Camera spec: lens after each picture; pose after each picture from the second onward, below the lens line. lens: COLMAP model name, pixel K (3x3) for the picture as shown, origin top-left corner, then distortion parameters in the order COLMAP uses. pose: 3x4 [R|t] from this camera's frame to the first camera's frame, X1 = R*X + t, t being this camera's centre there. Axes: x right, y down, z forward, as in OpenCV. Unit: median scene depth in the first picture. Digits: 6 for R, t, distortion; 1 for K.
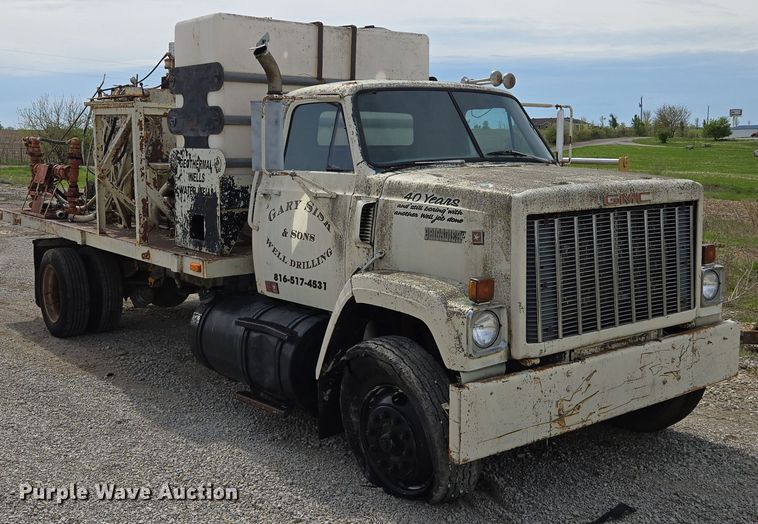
lens RADIAL K [[812.4, 0, 370.7], [0, 812.4, 243.3], [0, 0, 1]] dist [0.034205, 0.000000]
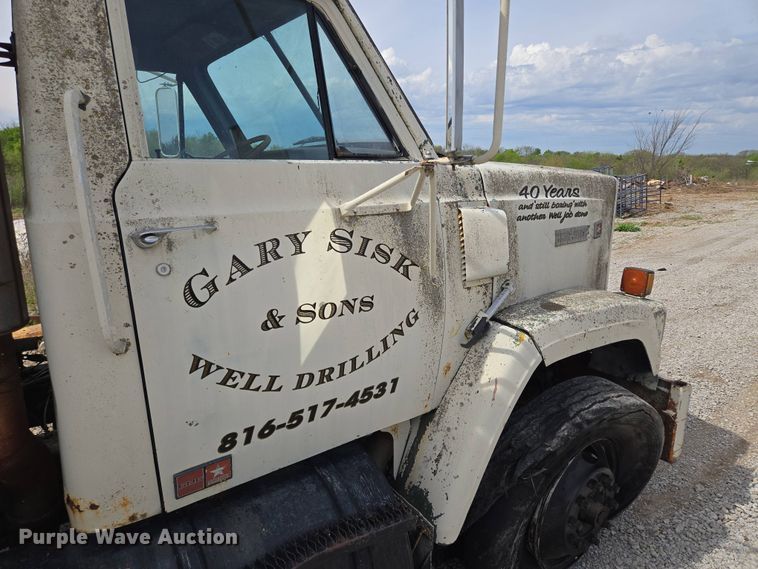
lens RADIAL K [[526.4, 0, 378.2], [0, 526.4, 283.1], [0, 0, 1]] dist [0.047647, -0.024969]
pose [[0.061230, -0.228109, 0.971708, -0.402382], [0.116340, 0.968530, 0.220032, -0.093380], [-0.991320, 0.099576, 0.085842, 1.065869]]
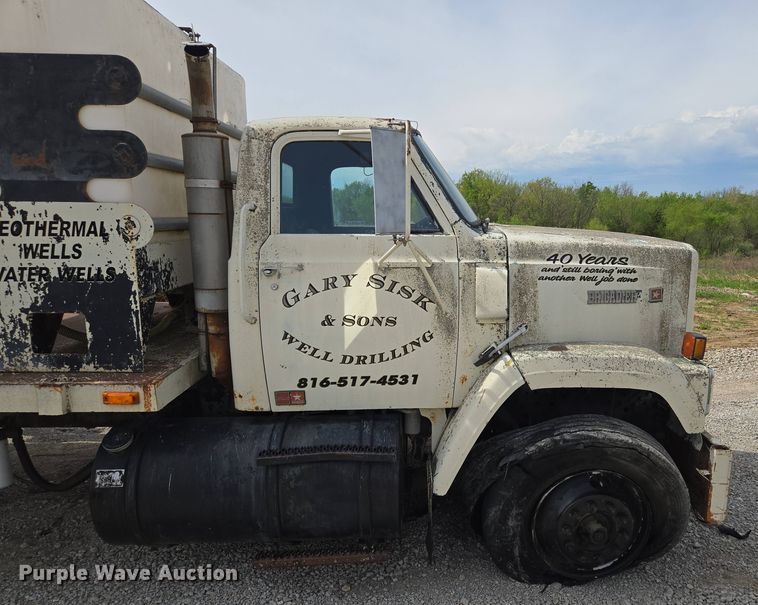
lens RADIAL K [[568.6, 0, 410.3], [0, 568.6, 324.4], [0, 0, 1]] dist [0.043504, -0.009813]
pose [[0.610958, -0.148506, 0.777609, -0.527933], [0.093329, 0.988909, 0.115533, -0.071098], [-0.786142, 0.001988, 0.618042, 0.721799]]
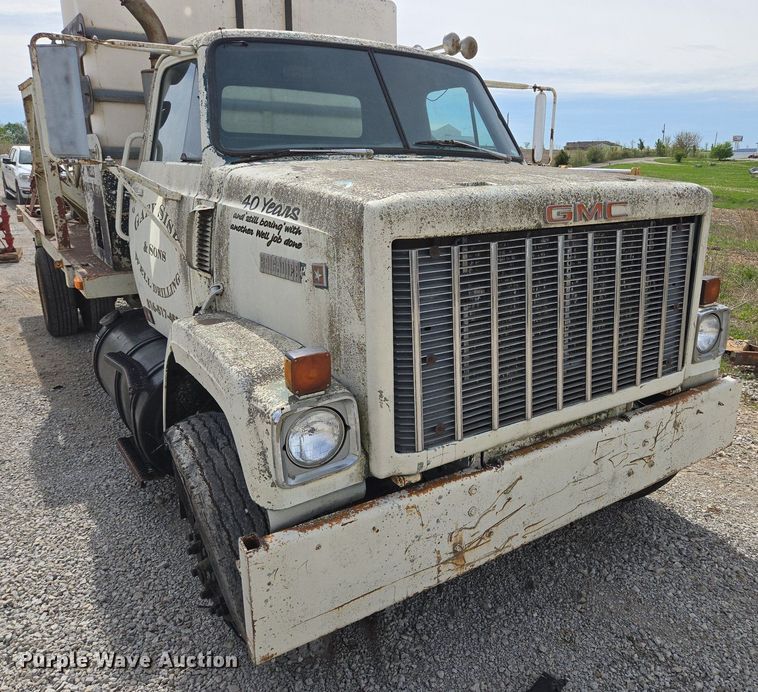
lens RADIAL K [[602.4, 0, 428.6], [0, 602.4, 344.1], [0, 0, 1]] dist [0.060843, -0.049491]
pose [[0.999347, 0.025540, -0.025544, 0.199330], [-0.020704, 0.984468, 0.174338, -0.032516], [0.029600, -0.173696, 0.984354, 0.504113]]
